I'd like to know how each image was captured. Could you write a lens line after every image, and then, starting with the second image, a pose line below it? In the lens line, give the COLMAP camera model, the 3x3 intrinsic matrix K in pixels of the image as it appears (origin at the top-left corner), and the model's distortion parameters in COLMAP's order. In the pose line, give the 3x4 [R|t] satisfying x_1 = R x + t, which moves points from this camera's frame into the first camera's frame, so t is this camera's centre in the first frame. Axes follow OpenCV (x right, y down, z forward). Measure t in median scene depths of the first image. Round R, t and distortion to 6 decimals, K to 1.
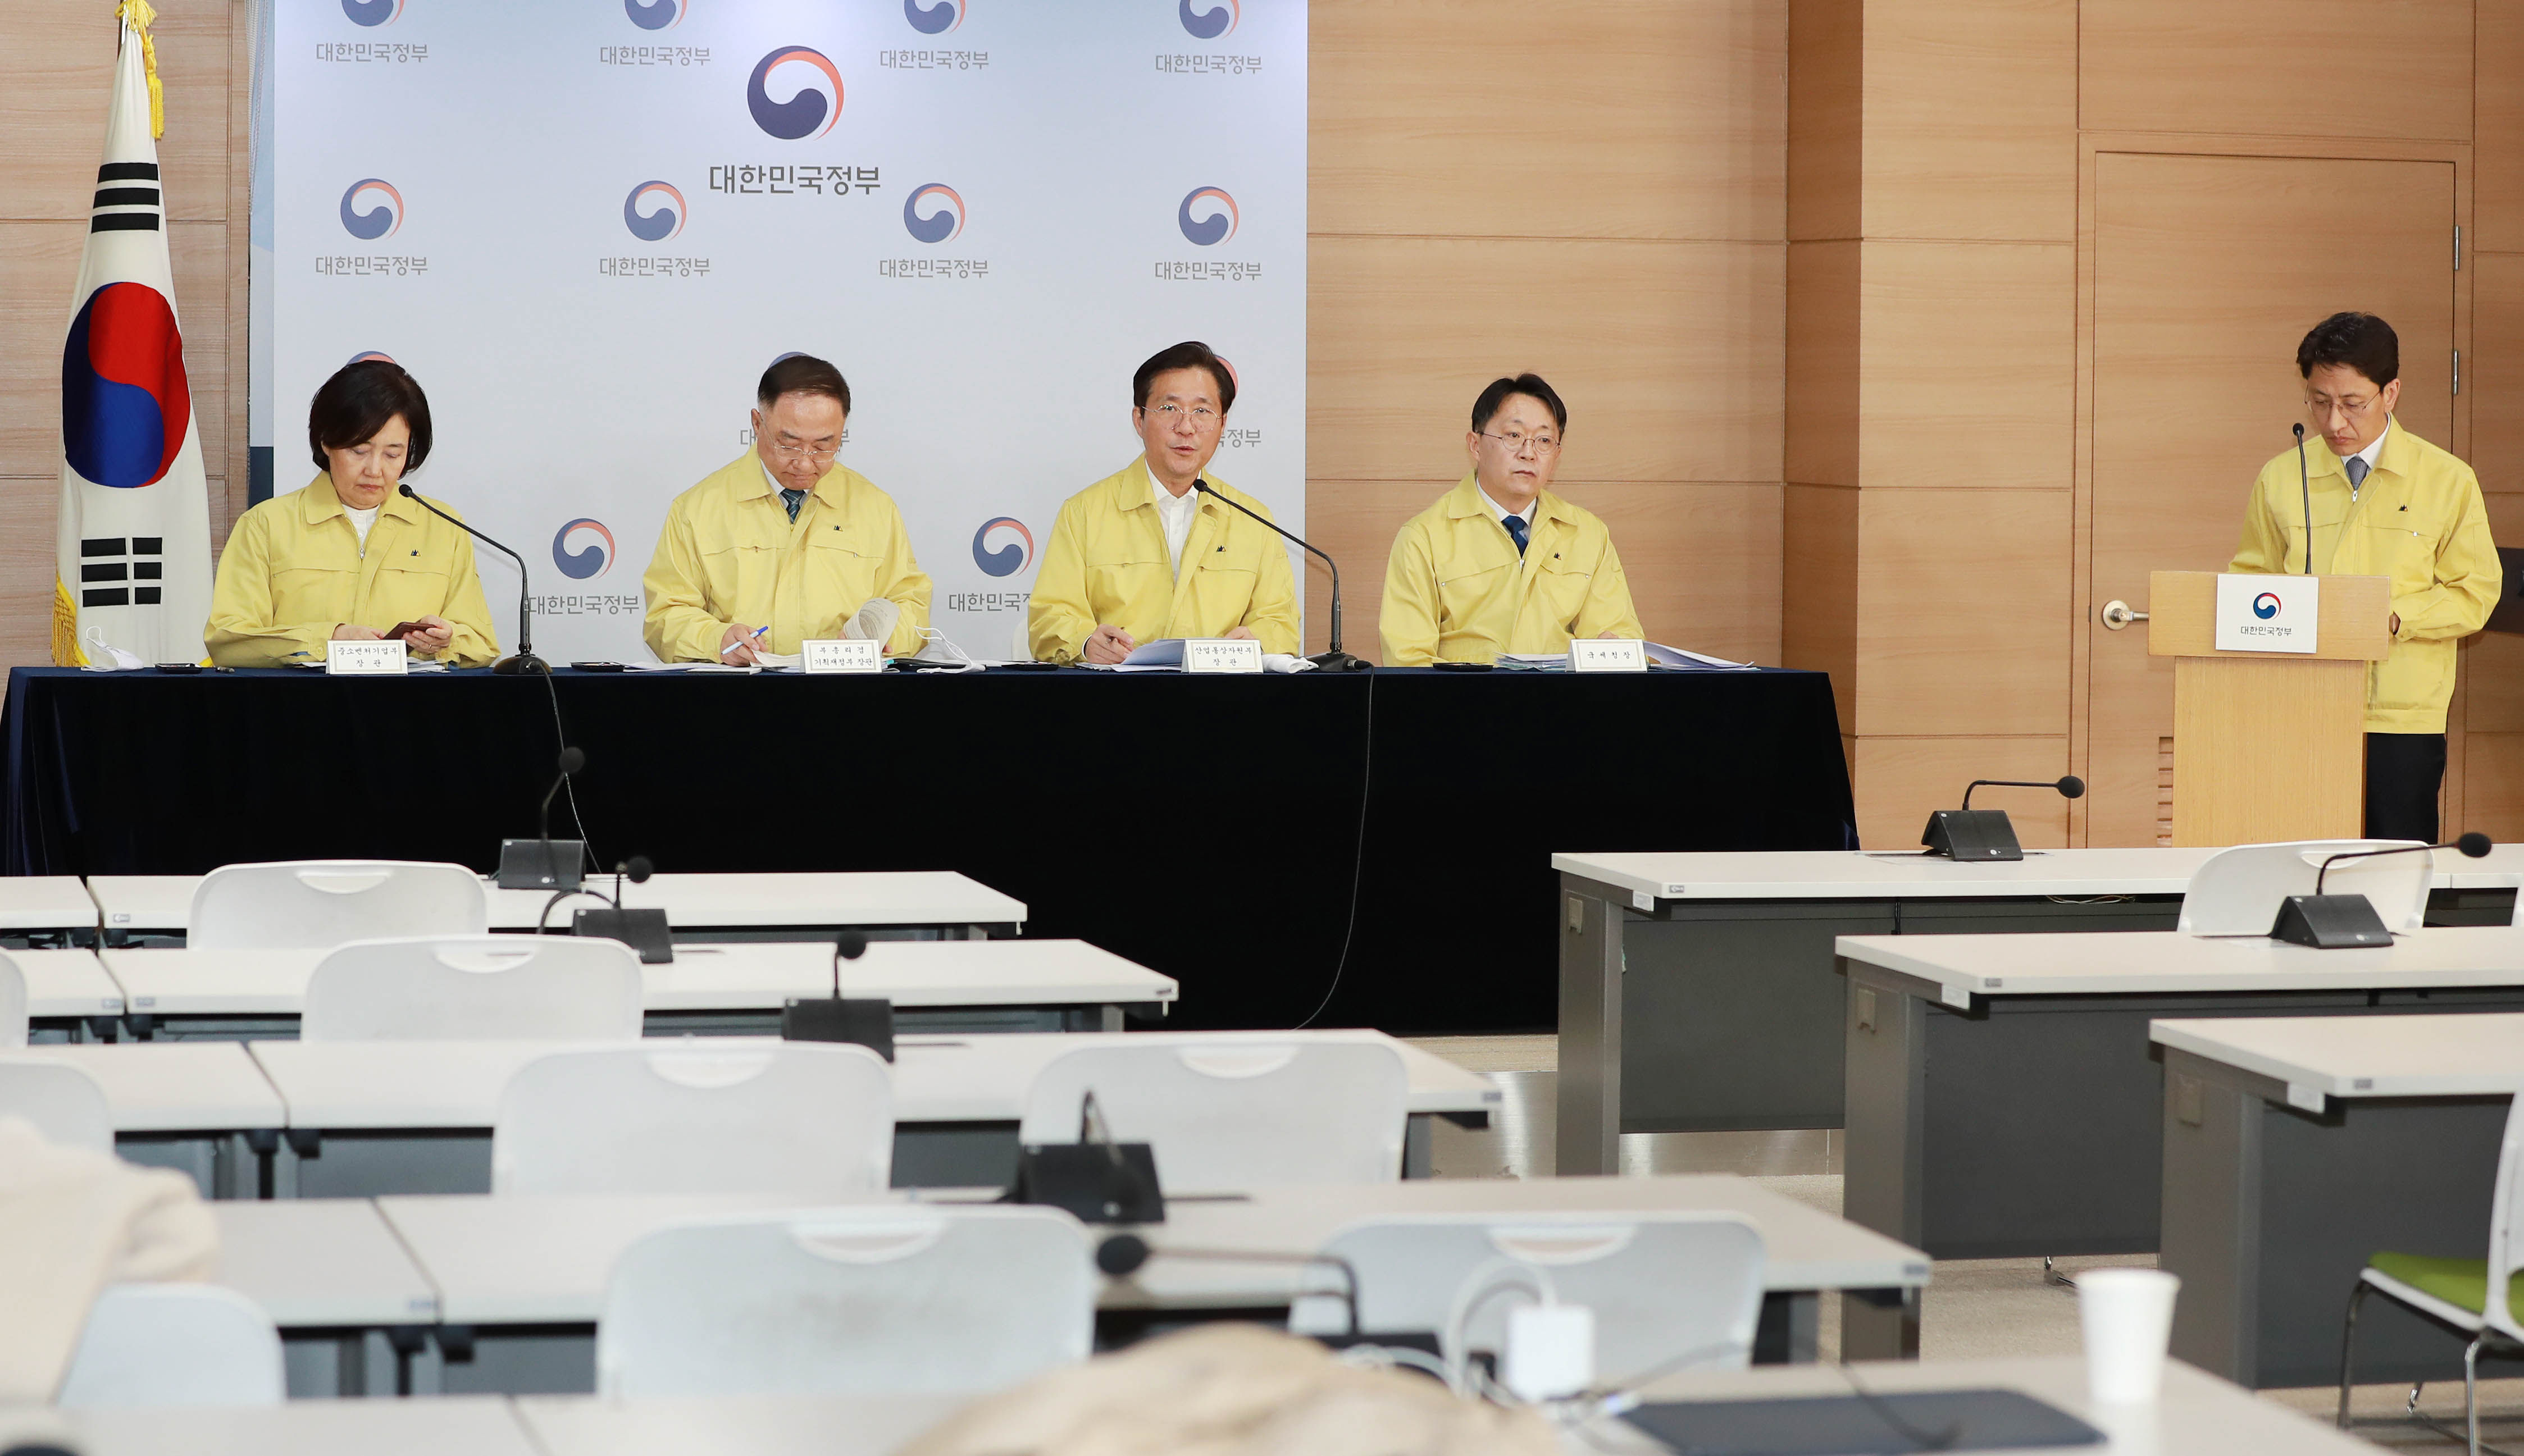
lens RADIAL K [[5052.1, 0, 1260.5], [0, 5052.1, 781.8], [0, 0, 1]] dist [-0.452158, -0.177933]
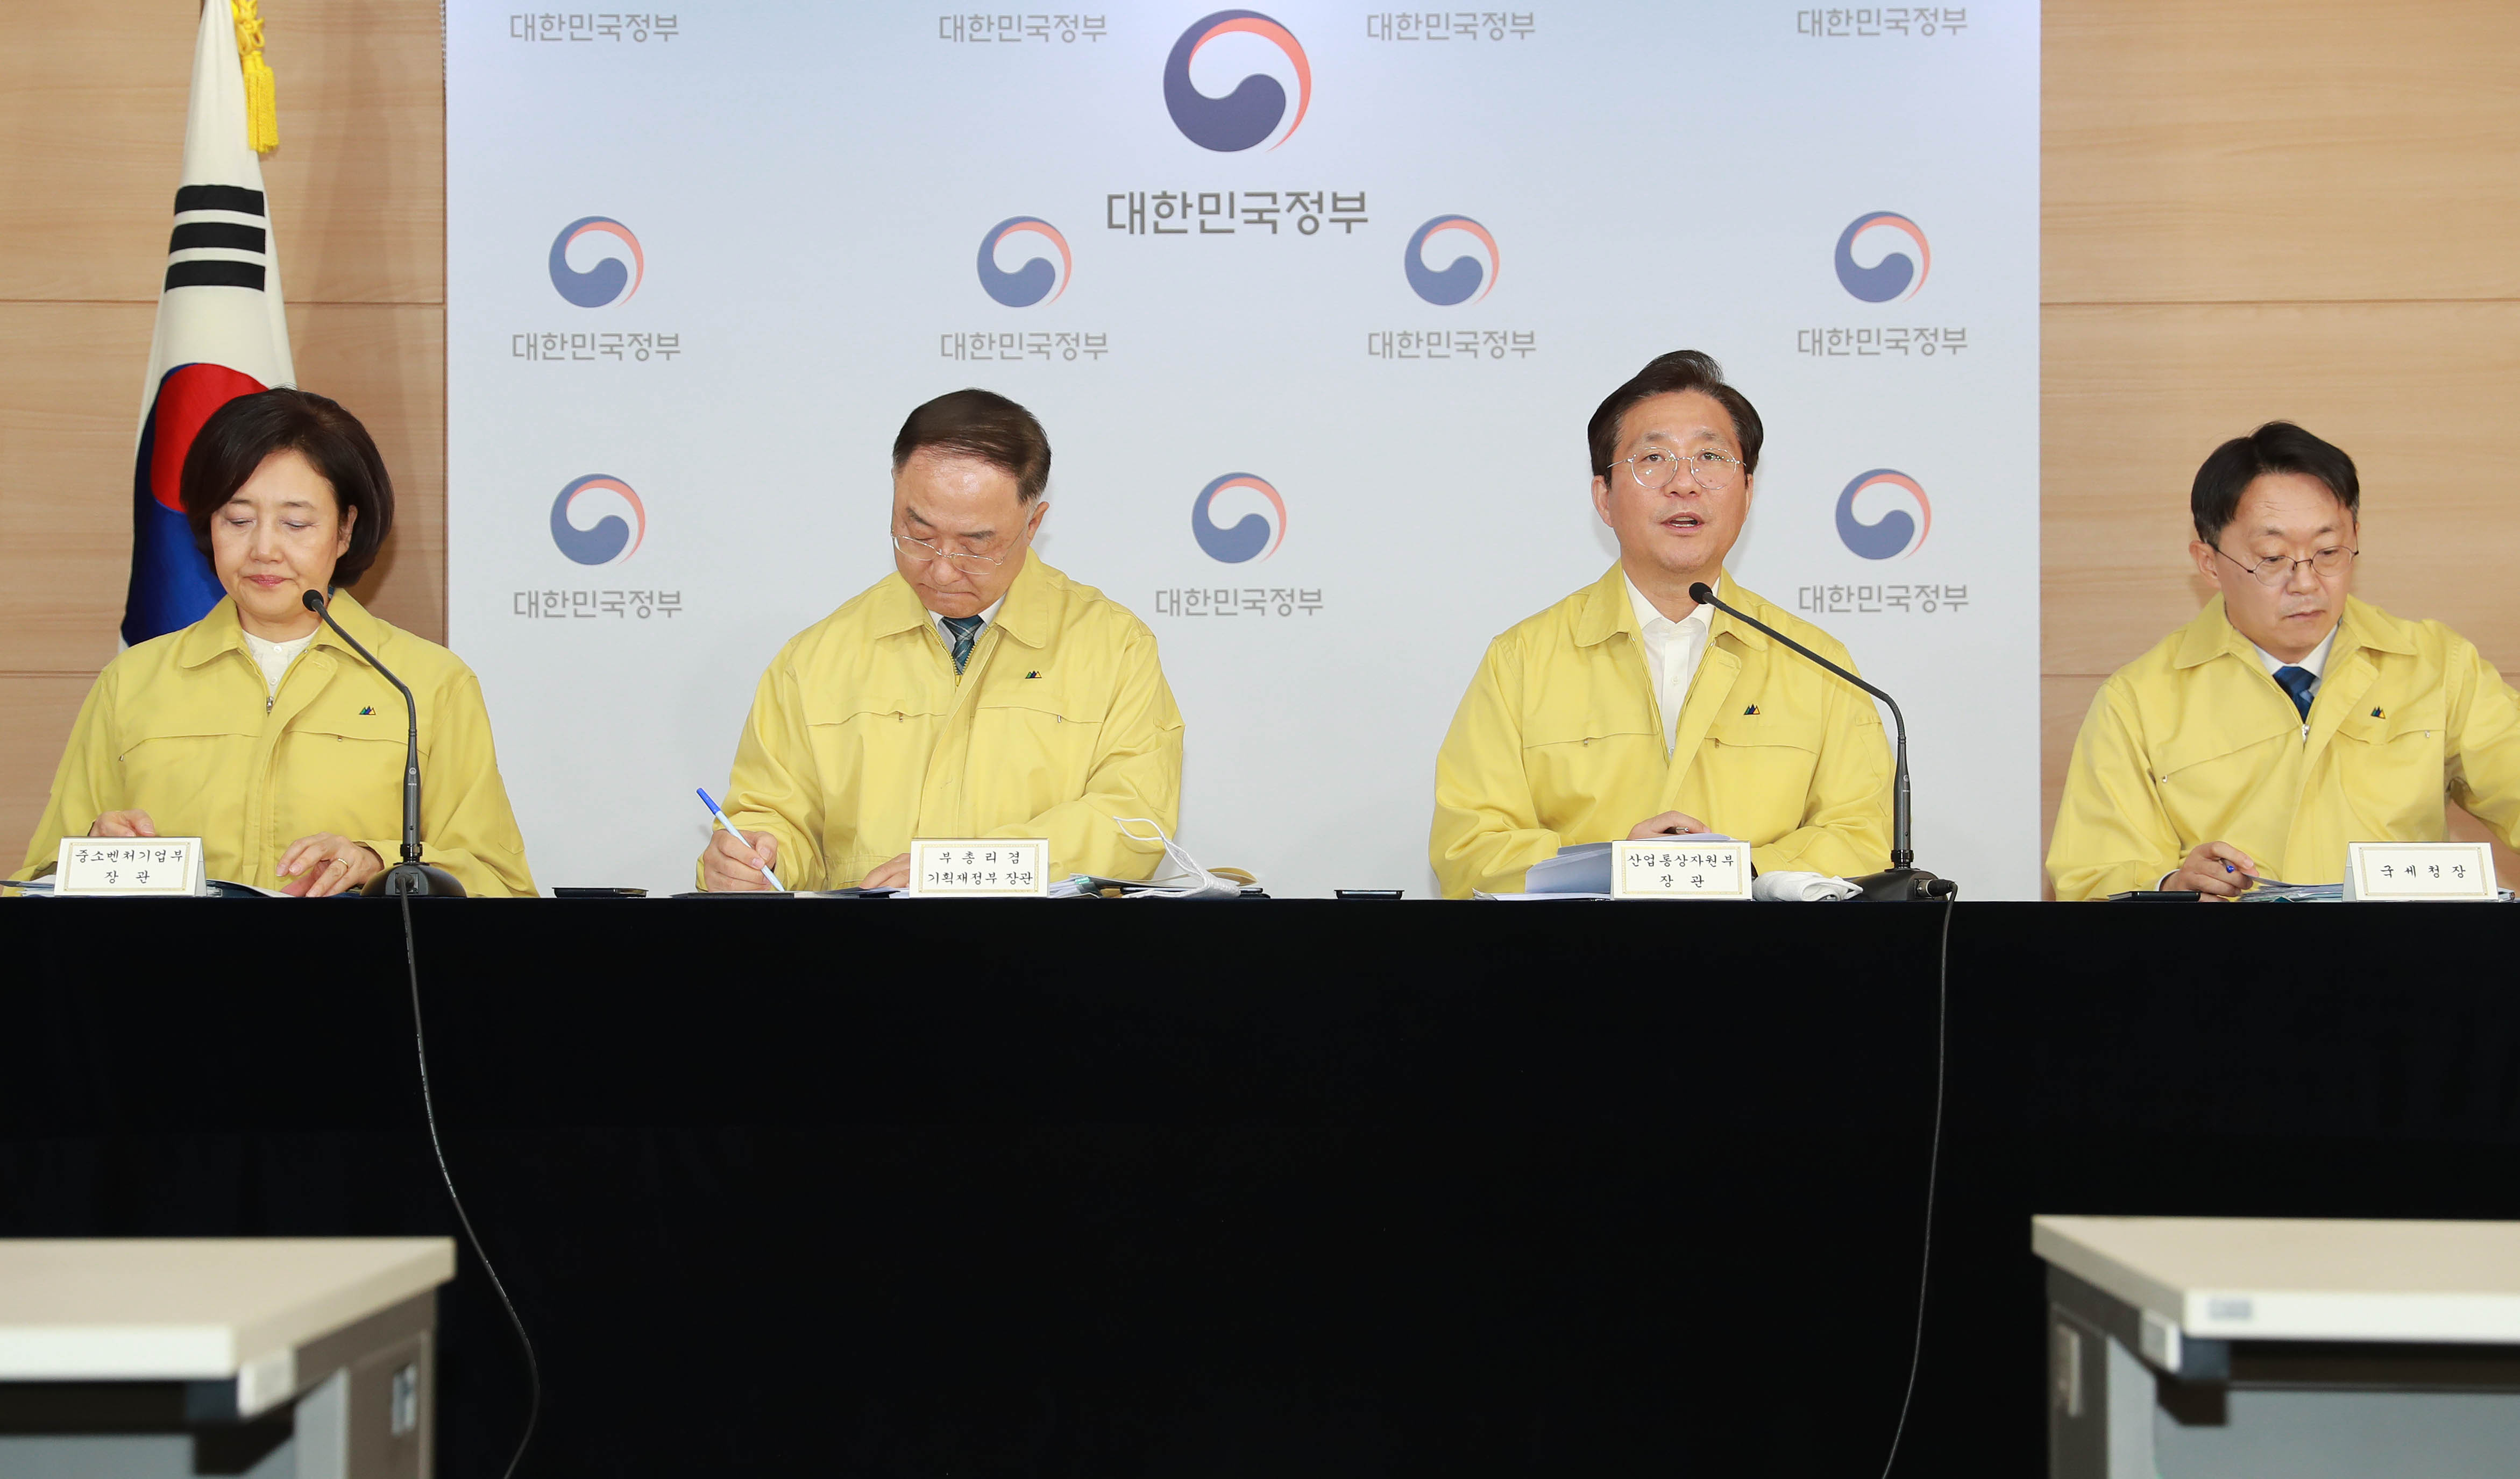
lens RADIAL K [[4516.1, 0, 1260.0], [0, 4516.1, 739.5], [0, 0, 1]] dist [0.072590, 0.014812]
pose [[0.964910, -0.016558, -0.262060, 0.073913], [-0.010191, 0.994896, -0.100387, 0.010297], [0.262385, 0.099535, 0.959816, 0.486203]]
